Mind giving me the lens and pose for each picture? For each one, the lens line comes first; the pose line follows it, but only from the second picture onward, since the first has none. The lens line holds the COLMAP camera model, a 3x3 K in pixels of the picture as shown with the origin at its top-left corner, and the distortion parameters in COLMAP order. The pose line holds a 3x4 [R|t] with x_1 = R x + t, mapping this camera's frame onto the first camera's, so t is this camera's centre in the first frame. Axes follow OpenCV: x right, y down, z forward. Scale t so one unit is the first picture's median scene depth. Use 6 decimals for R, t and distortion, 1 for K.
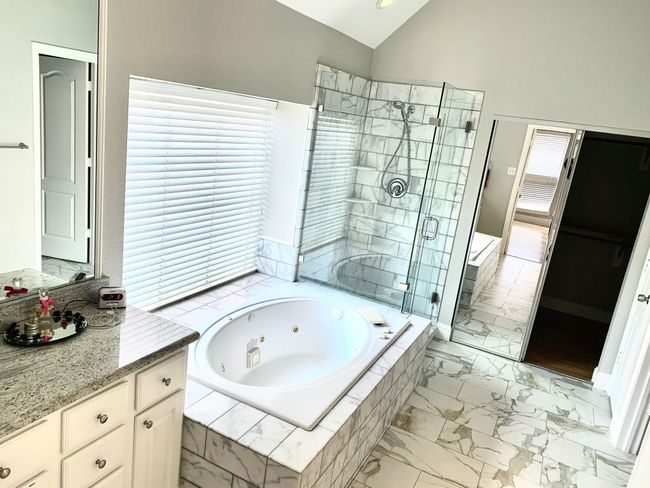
lens RADIAL K [[494.2, 0, 327.0], [0, 494.2, 247.3], [0, 0, 1]] dist [0.011140, 0.007356]
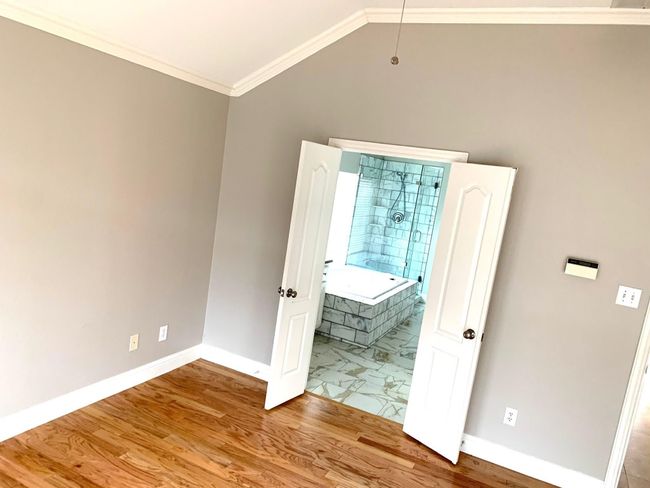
lens RADIAL K [[494.2, 0, 322.6], [0, 494.2, 243.0], [0, 0, 1]] dist [0.011140, 0.007356]
pose [[0.999646, 0.013219, 0.023097, -0.179943], [-0.010522, 0.993513, -0.113230, 0.184006], [-0.024444, 0.112947, 0.993300, -0.801310]]
